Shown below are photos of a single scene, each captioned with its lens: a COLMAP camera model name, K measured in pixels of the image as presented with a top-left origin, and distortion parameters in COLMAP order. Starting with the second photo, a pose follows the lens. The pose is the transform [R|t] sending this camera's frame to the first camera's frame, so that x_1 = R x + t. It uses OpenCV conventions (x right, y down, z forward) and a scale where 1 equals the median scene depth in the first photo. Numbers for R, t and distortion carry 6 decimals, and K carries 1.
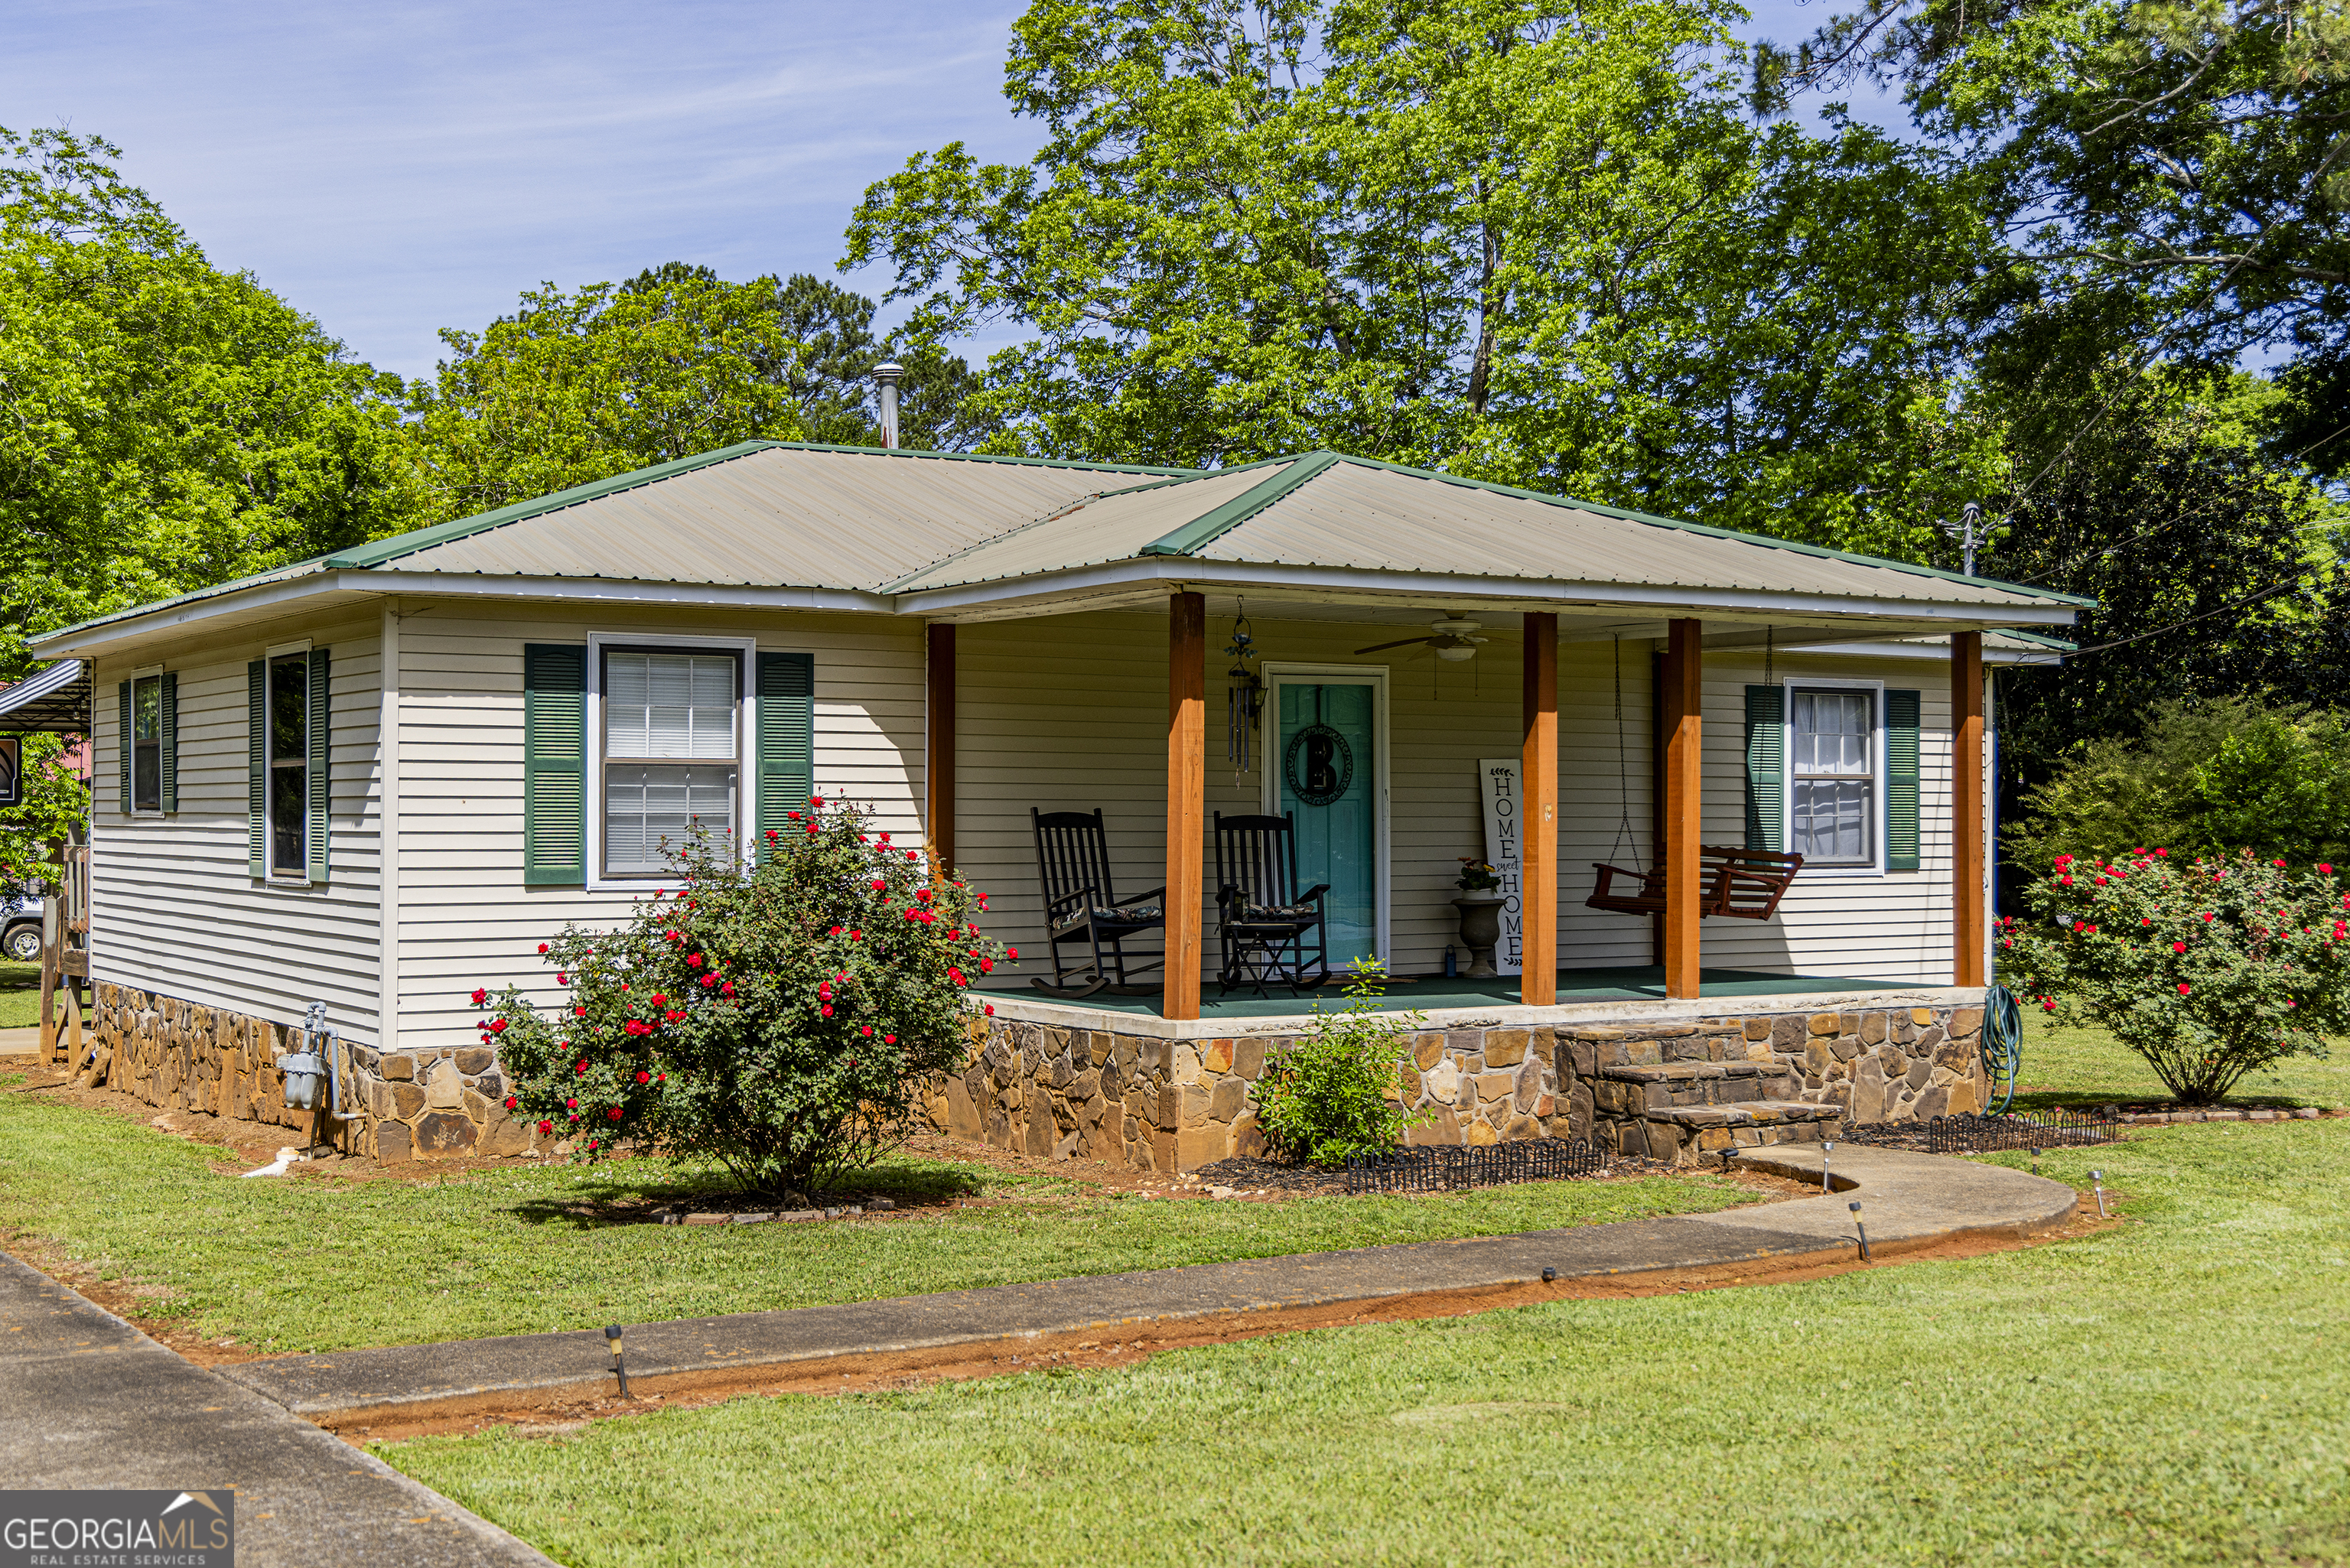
lens RADIAL K [[2888.4, 0, 1152.8], [0, 2888.4, 784.4], [0, 0, 1]] dist [-0.006444, 0.000000]
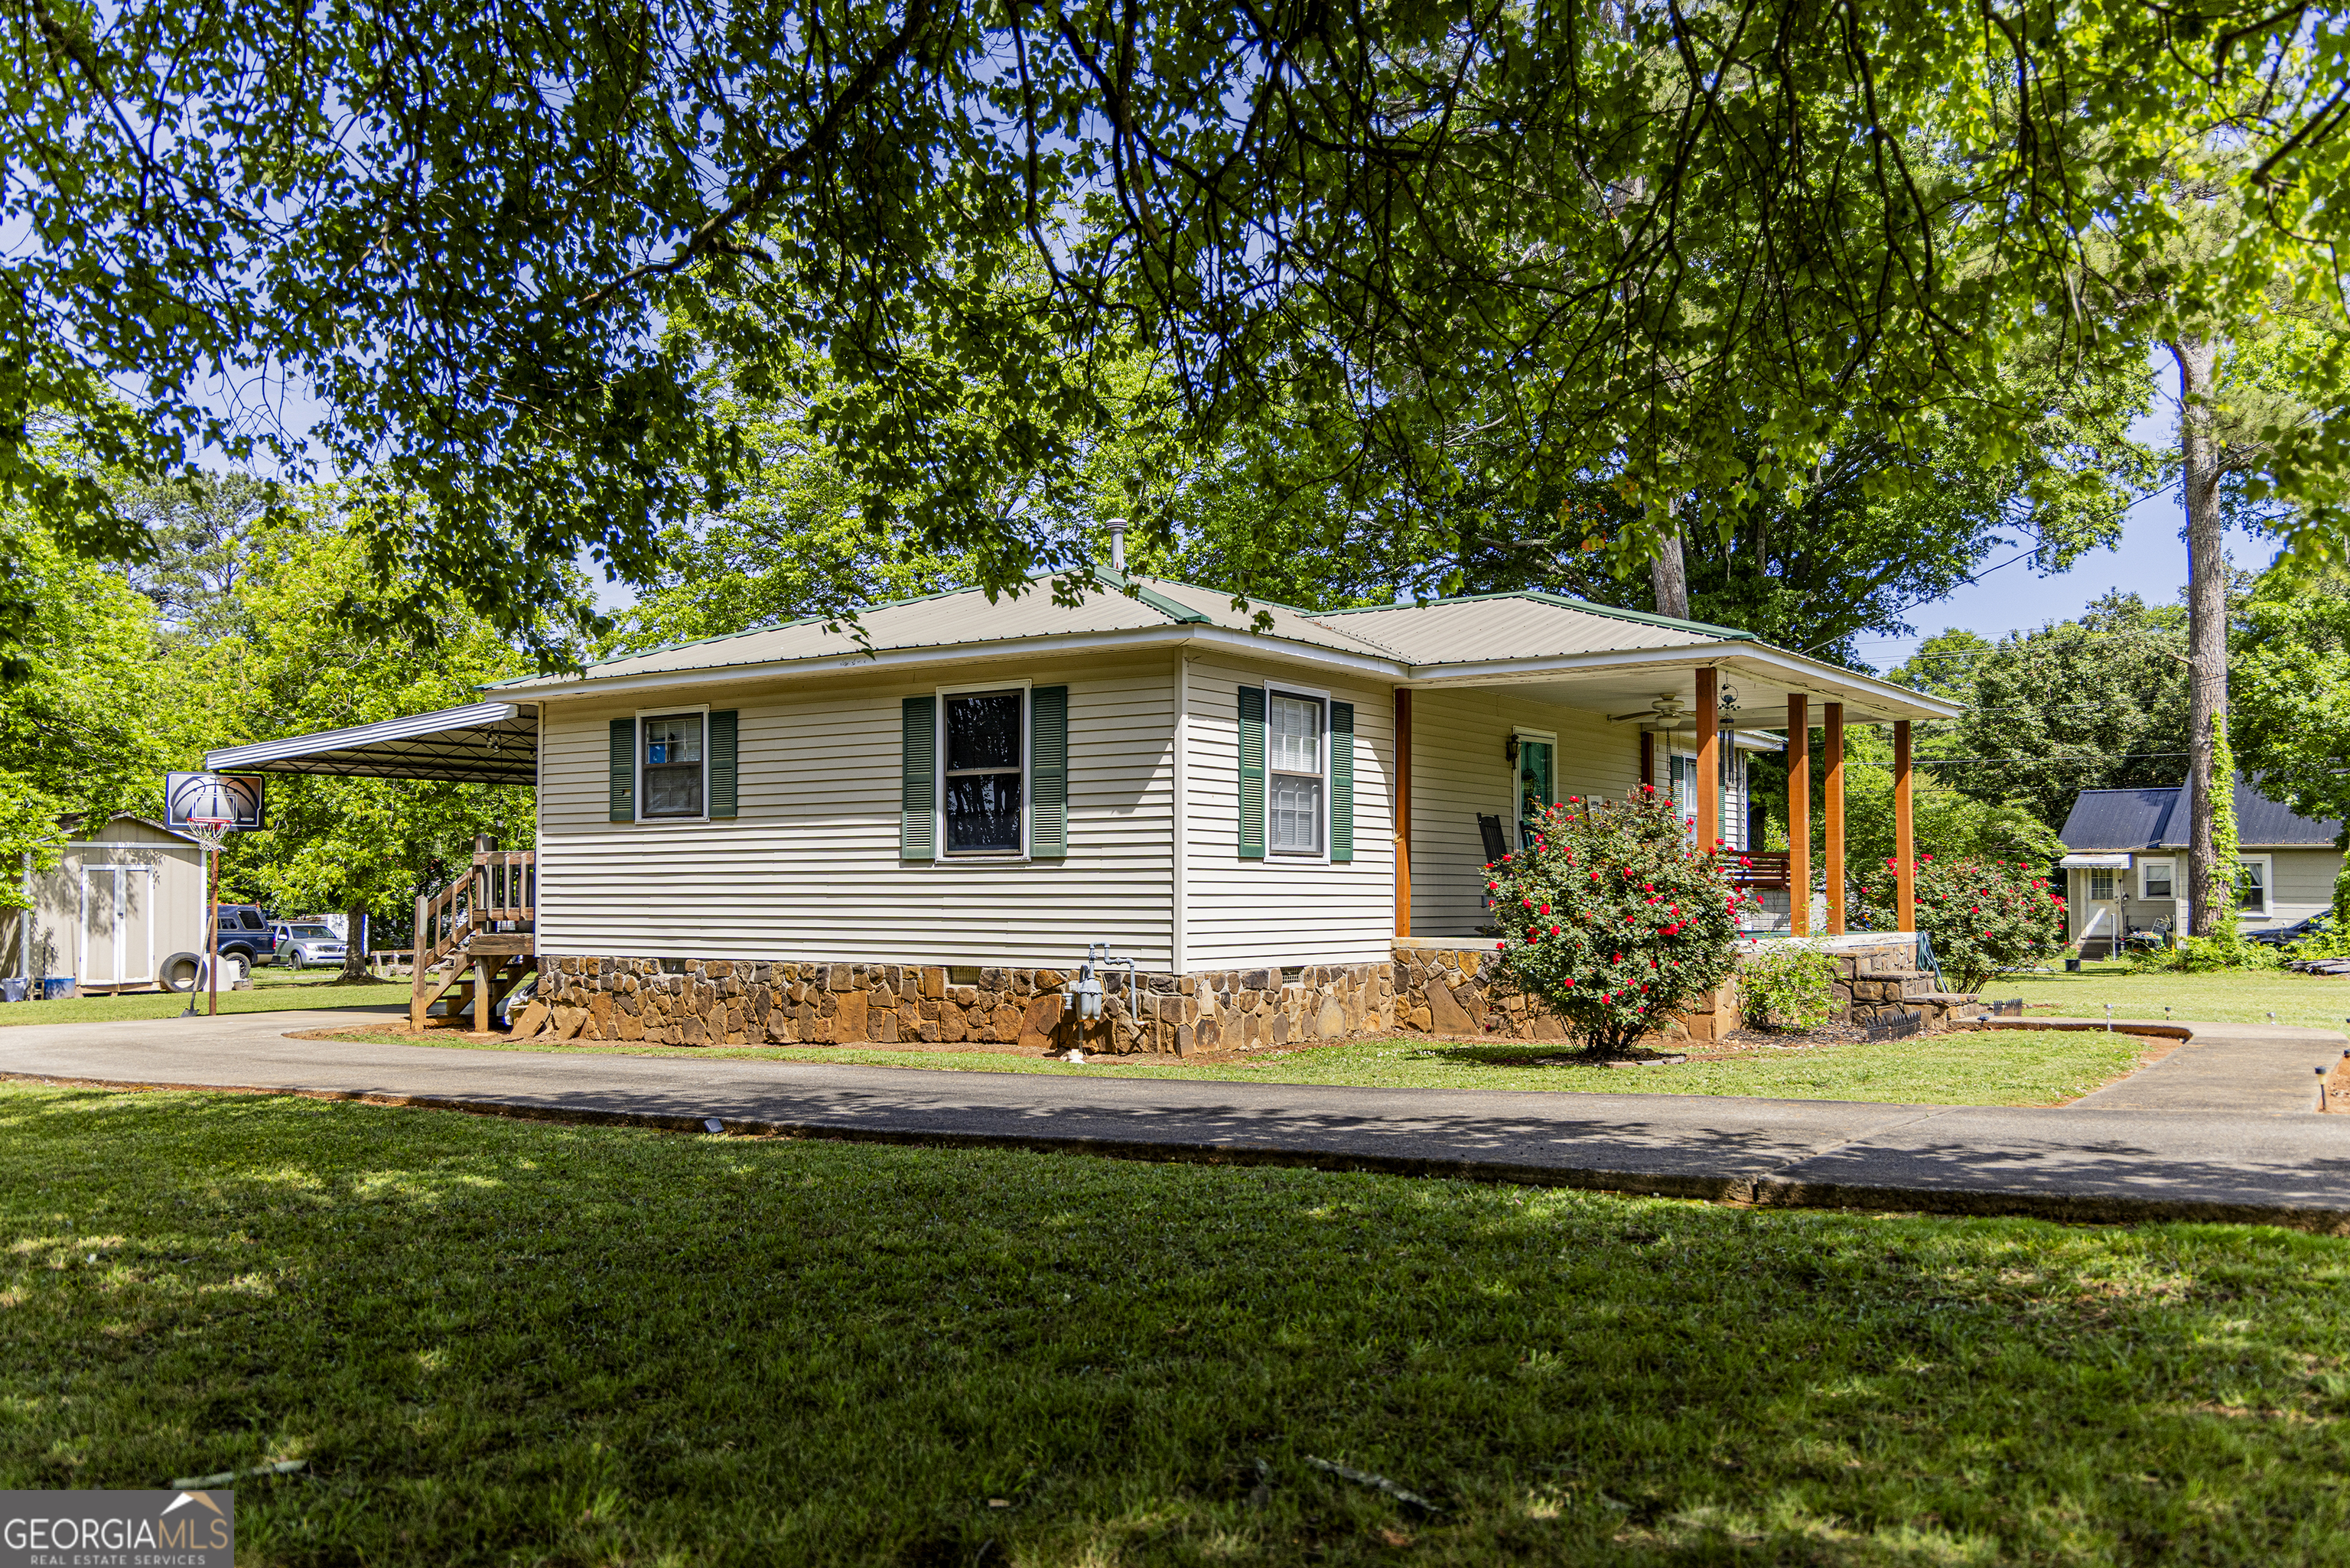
lens RADIAL K [[2000.0, 0, 1180.0], [0, 2000.0, 800.7], [0, 0, 1]] dist [0.009831, 0.023792]
pose [[0.918038, 0.018567, 0.396058, -0.573421], [-0.004114, 0.999295, -0.037309, 0.040030], [-0.396472, 0.032622, 0.917467, 0.105151]]
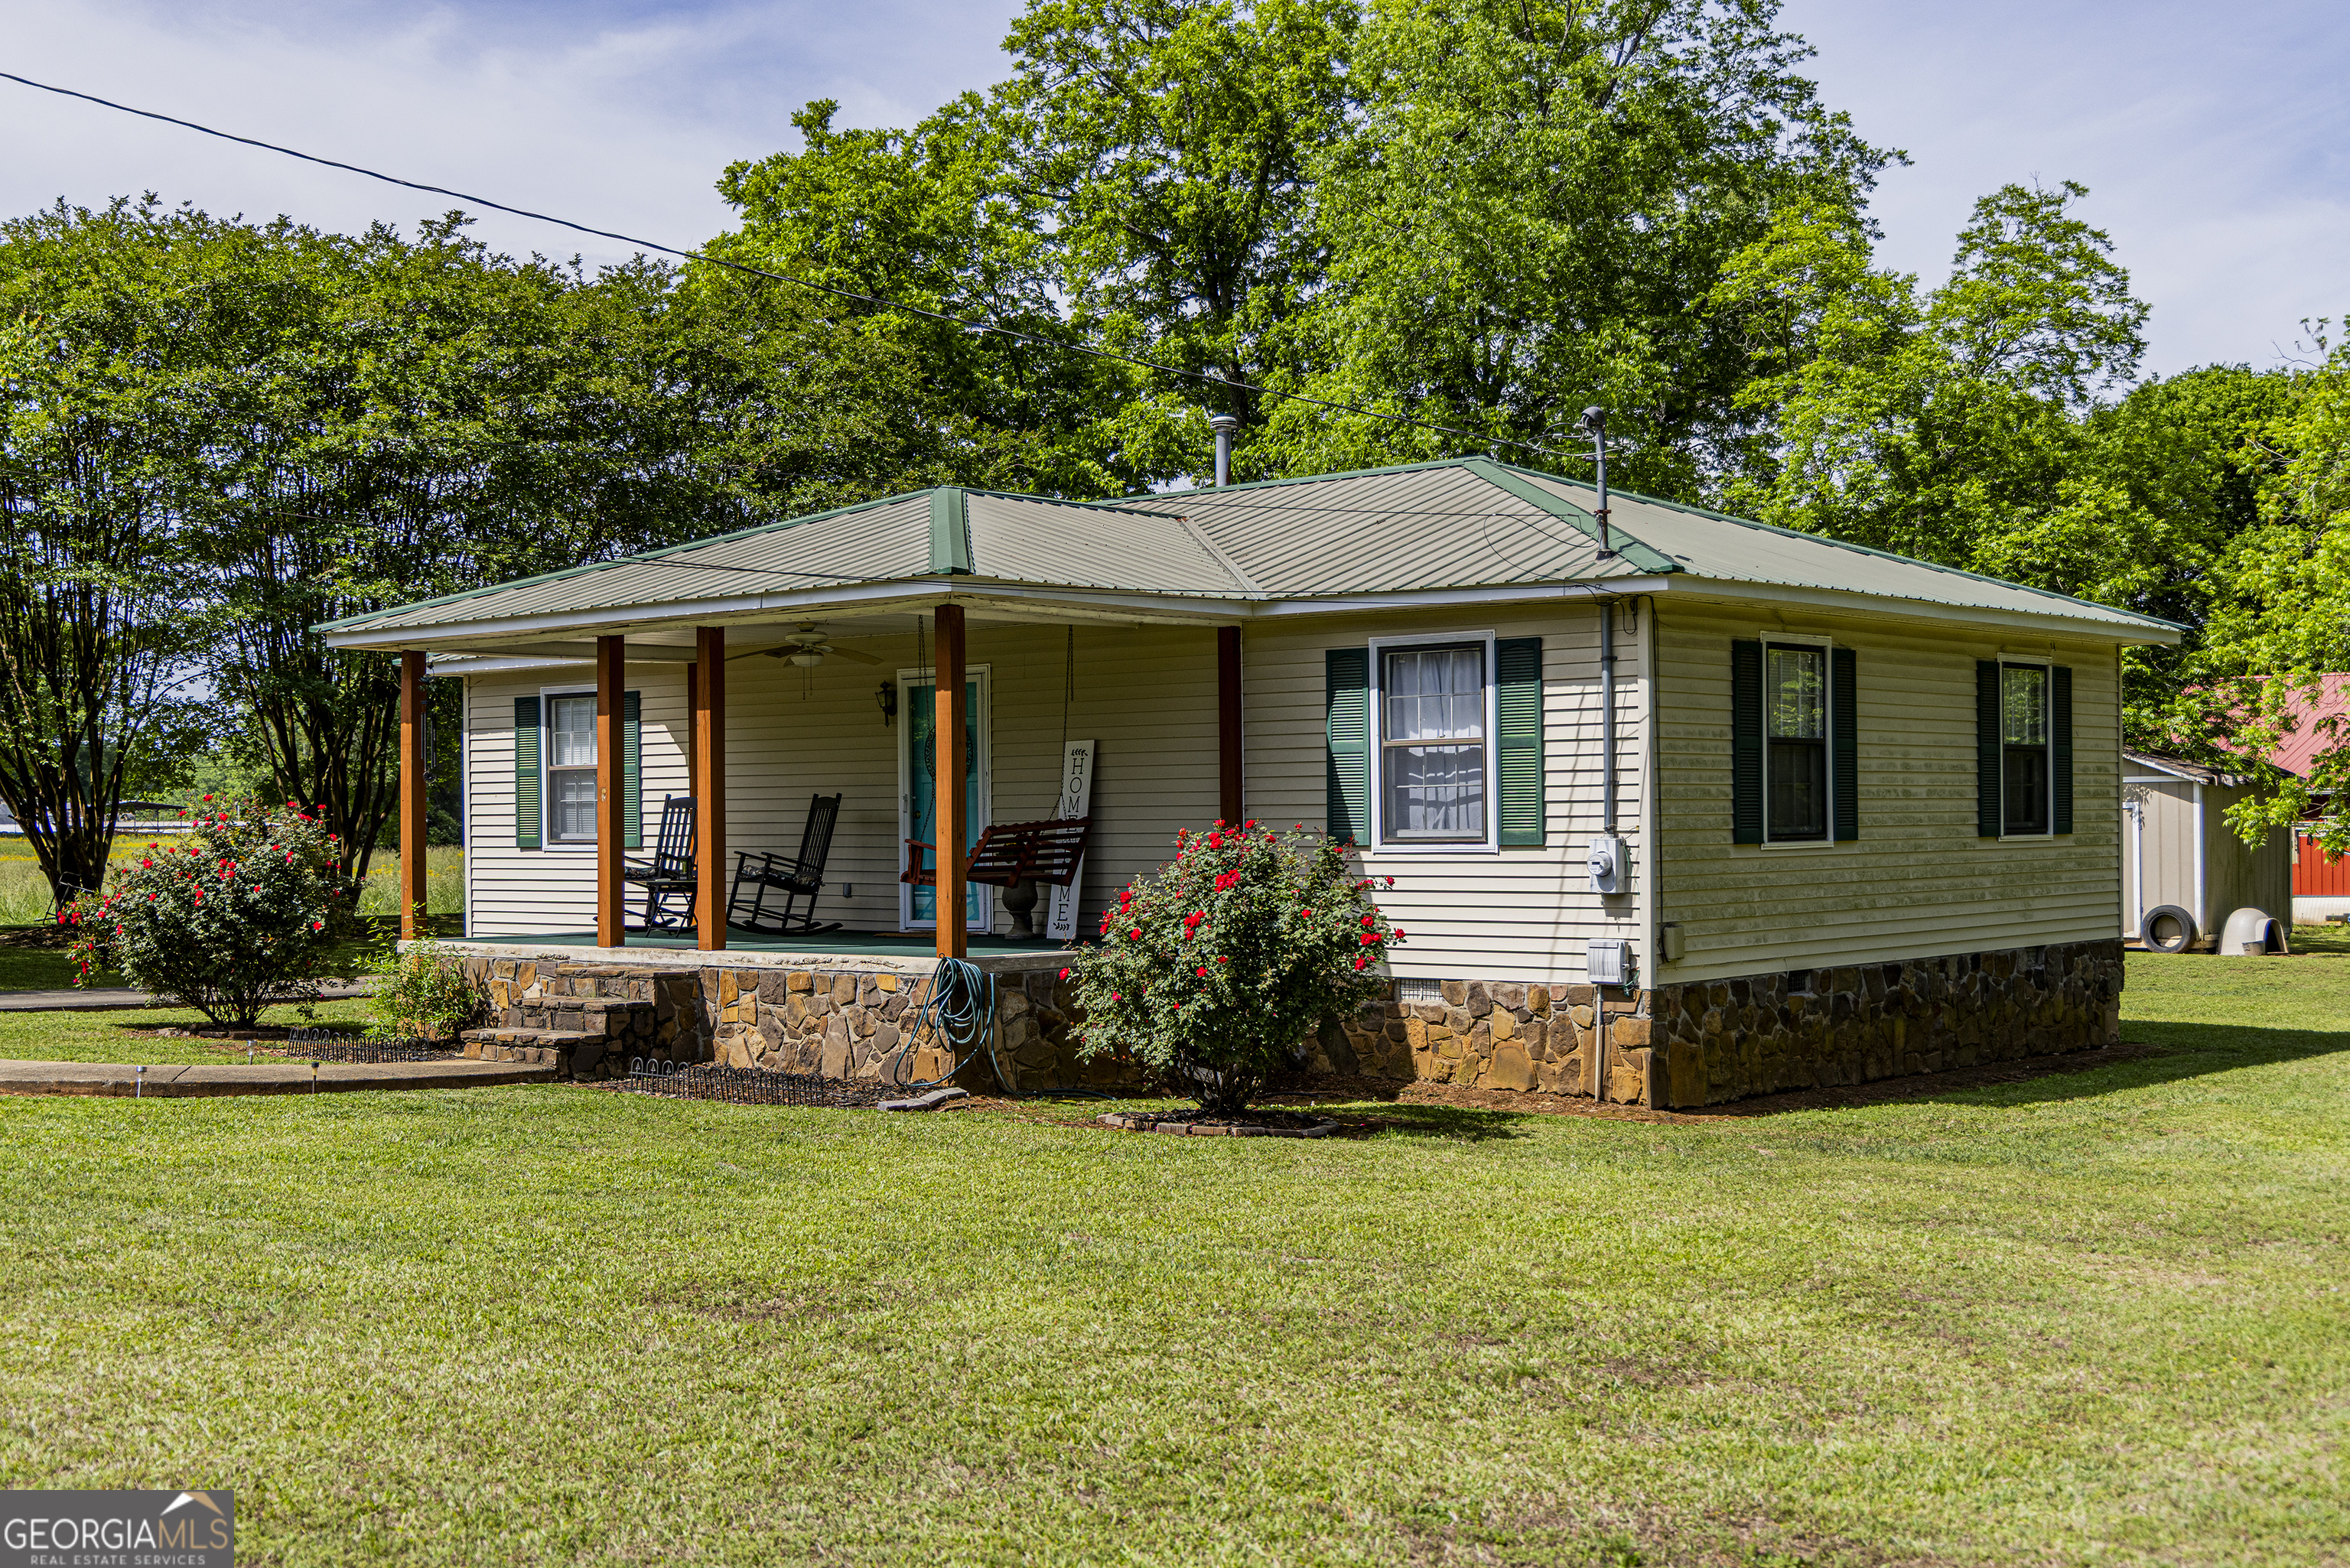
lens RADIAL K [[2843.5, 0, 1169.9], [0, 2843.5, 795.8], [0, 0, 1]] dist [0.016308, 0.000000]
pose [[0.306925, -0.010864, -0.951672, 1.280357], [0.023068, 0.999726, -0.003973, 0.018979], [0.951454, -0.020734, 0.307091, 0.782715]]
